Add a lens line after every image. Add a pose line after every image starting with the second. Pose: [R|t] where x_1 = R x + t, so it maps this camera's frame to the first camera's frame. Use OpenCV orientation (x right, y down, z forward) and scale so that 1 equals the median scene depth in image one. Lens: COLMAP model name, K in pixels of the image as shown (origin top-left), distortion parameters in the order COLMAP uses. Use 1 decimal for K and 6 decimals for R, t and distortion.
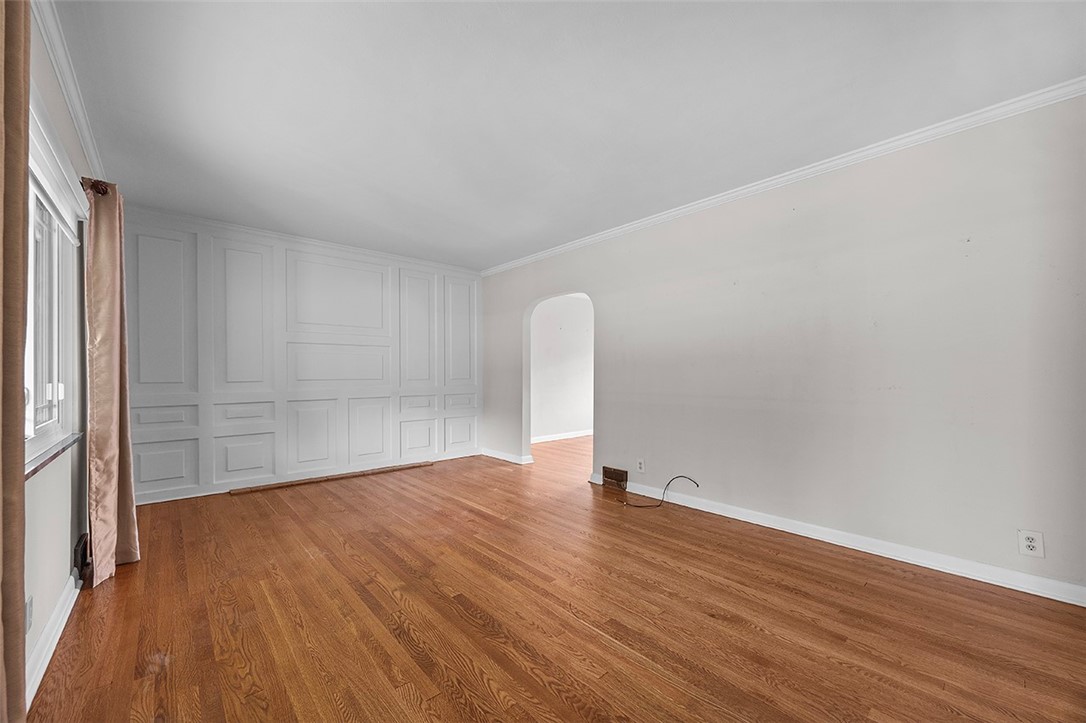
lens RADIAL K [[419.3, 0, 541.0], [0, 419.3, 367.6], [0, 0, 1]] dist [0.001166, 0.000099]
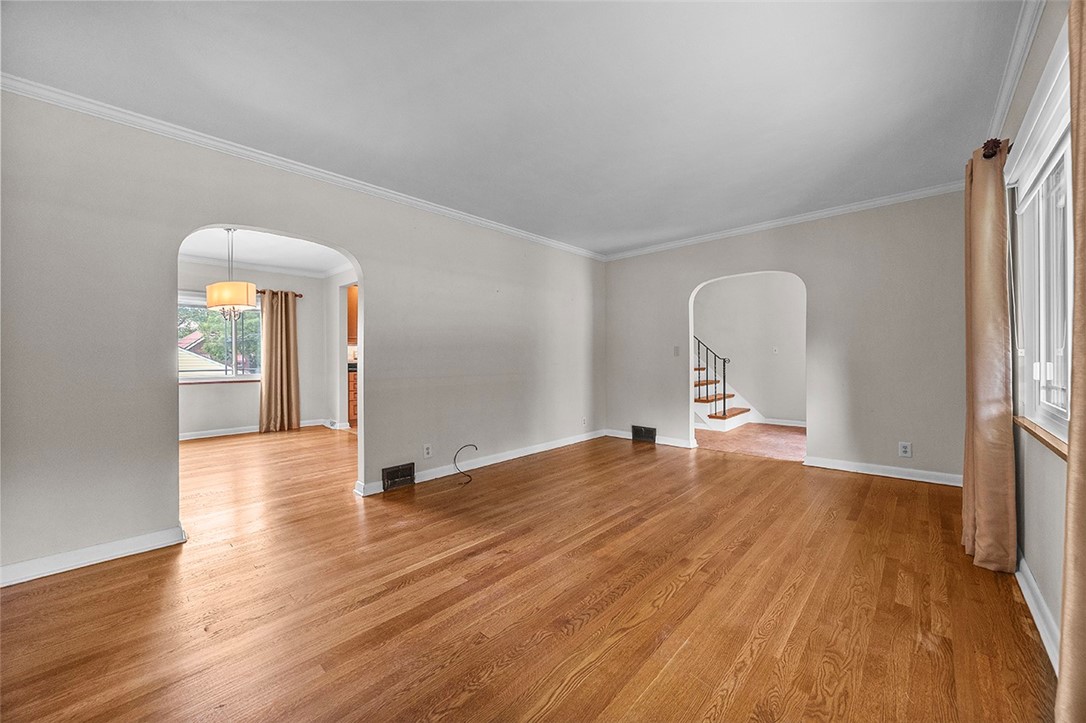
lens RADIAL K [[419.3, 0, 540.4], [0, 419.3, 358.1], [0, 0, 1]] dist [0.001166, 0.000099]
pose [[-0.098419, -0.000191, 0.995145, -1.047835], [-0.006683, 0.999978, -0.000469, 0.025738], [-0.995123, -0.006697, -0.098419, 1.167350]]
